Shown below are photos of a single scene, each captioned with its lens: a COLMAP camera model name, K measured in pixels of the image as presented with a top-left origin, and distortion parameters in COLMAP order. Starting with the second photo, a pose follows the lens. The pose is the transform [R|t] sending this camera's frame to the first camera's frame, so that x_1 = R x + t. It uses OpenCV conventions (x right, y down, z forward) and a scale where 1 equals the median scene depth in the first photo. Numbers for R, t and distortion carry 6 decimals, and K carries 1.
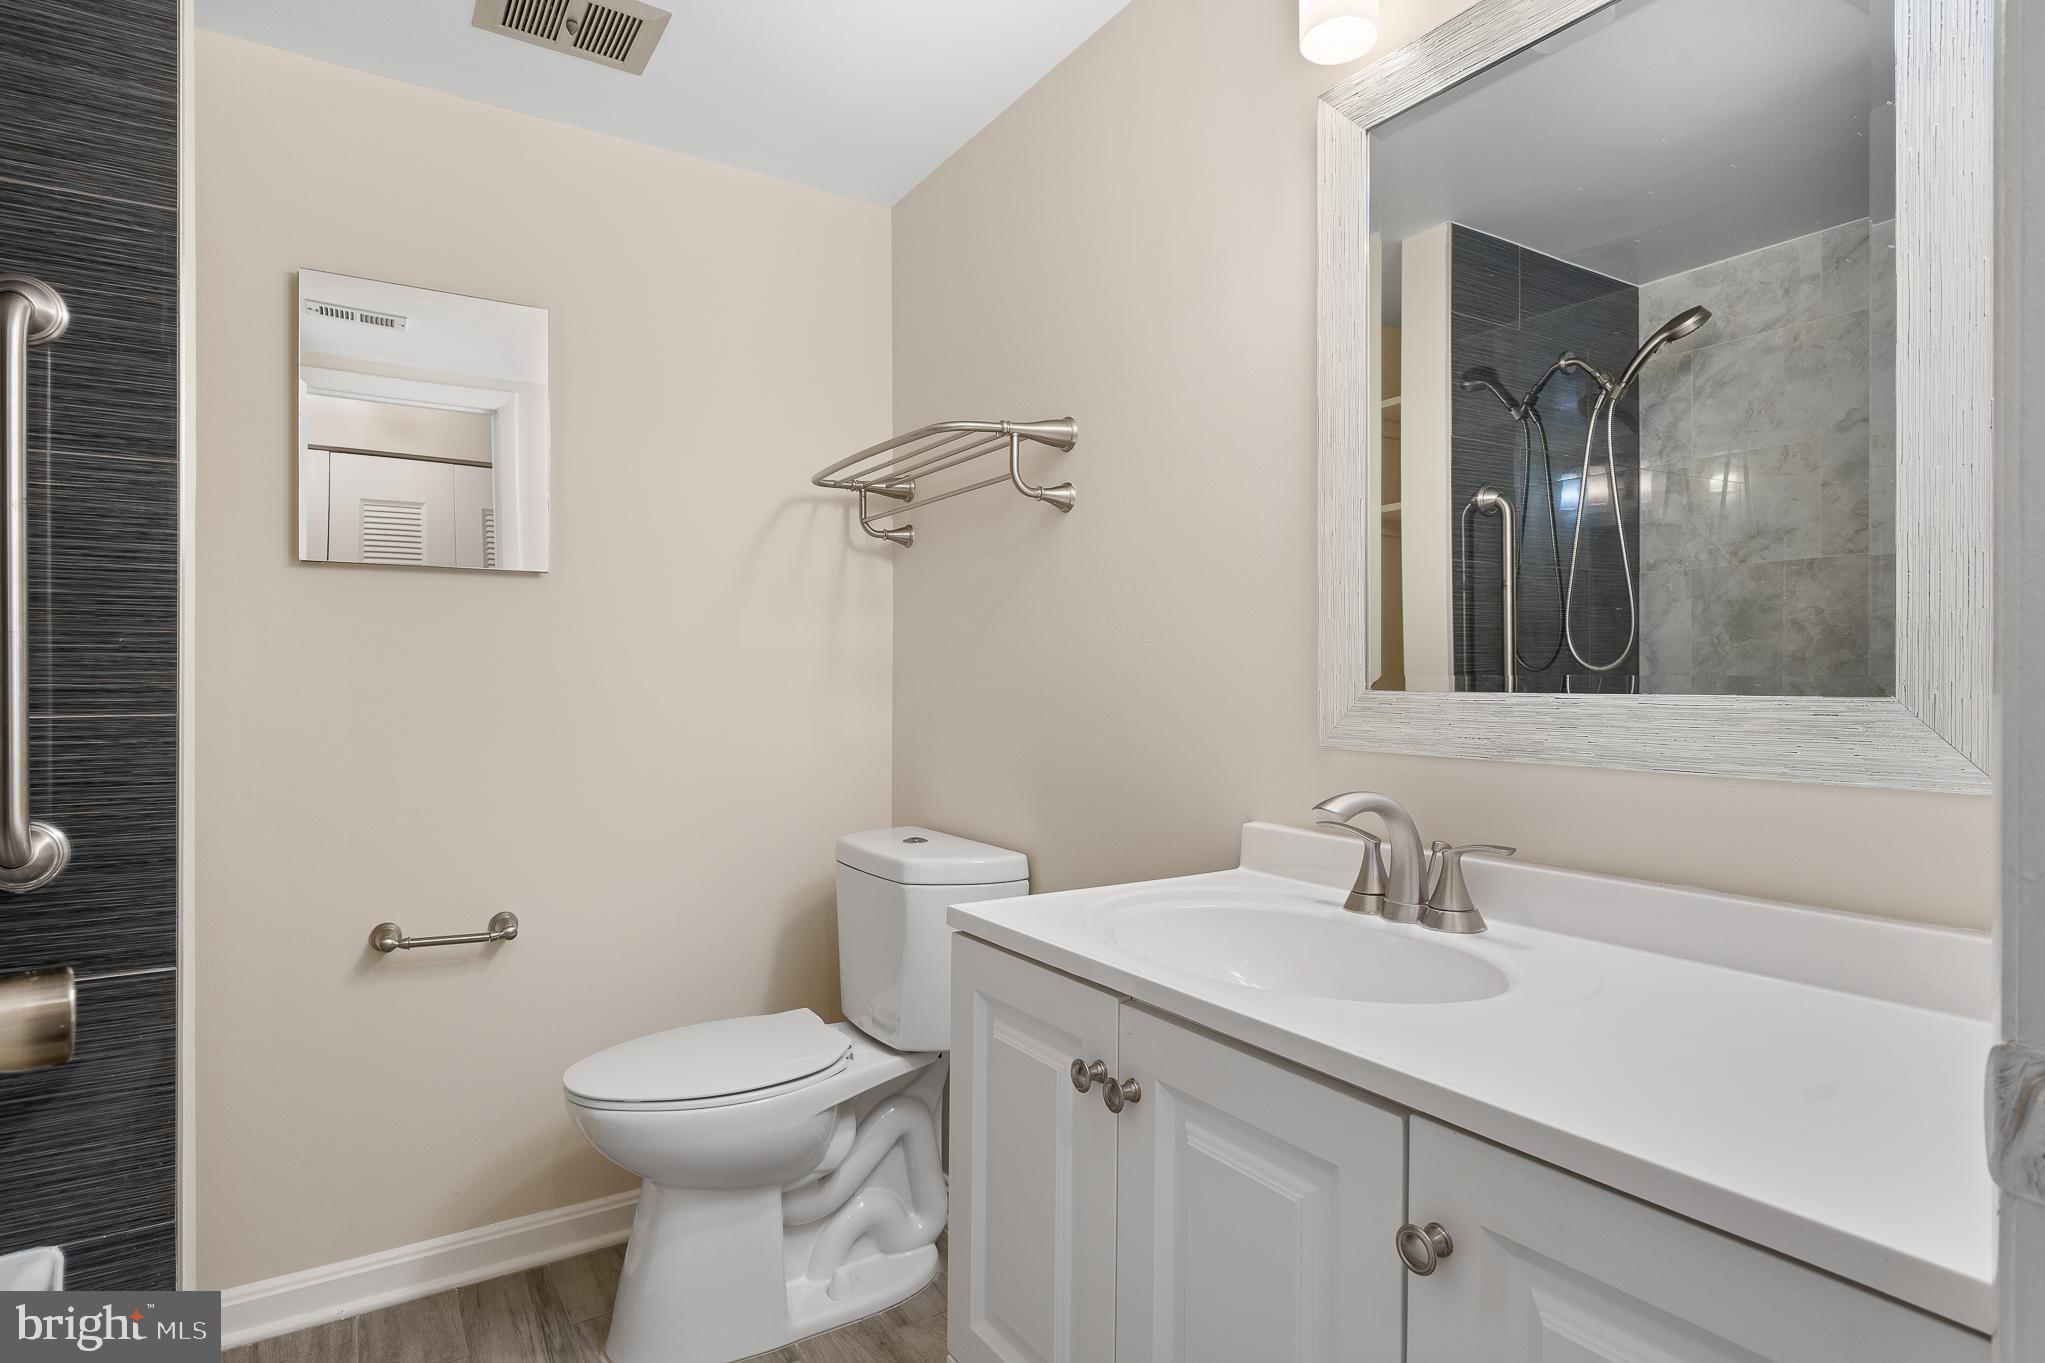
lens RADIAL K [[1058.5, 0, 1109.5], [0, 1058.5, 665.2], [0, 0, 1]] dist [0.001798, -0.003403]
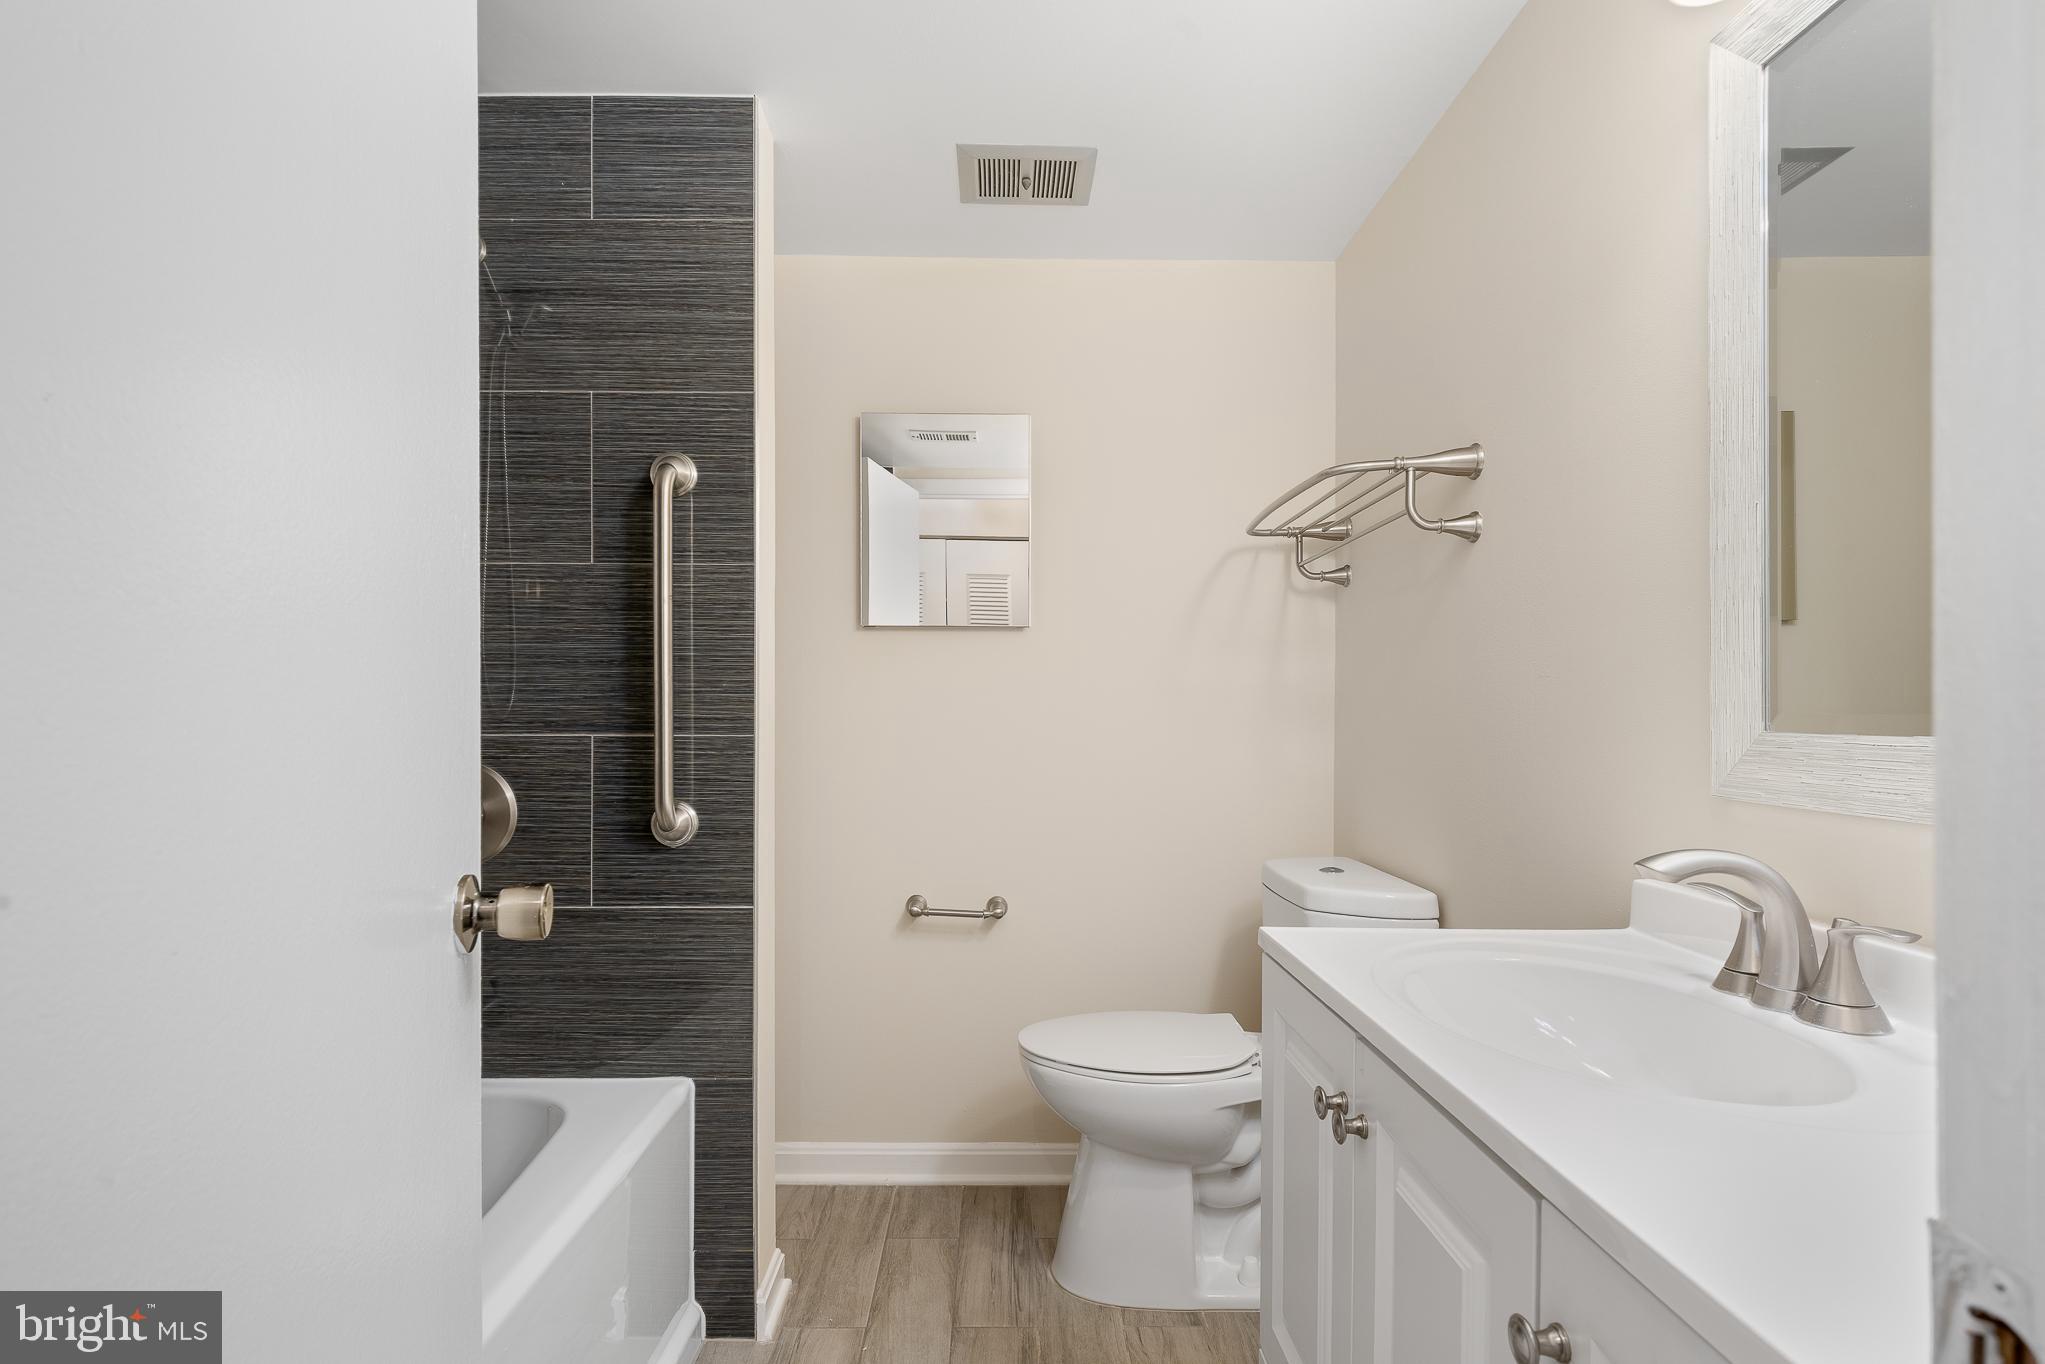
lens RADIAL K [[991.8, 0, 1014.1], [0, 991.8, 704.8], [0, 0, 1]] dist [0.022687, -0.025608]
pose [[0.847679, 0.001201, -0.530508, 0.146227], [0.000814, 0.999993, 0.003565, -0.000589], [0.530509, -0.003454, 0.847673, 0.015362]]
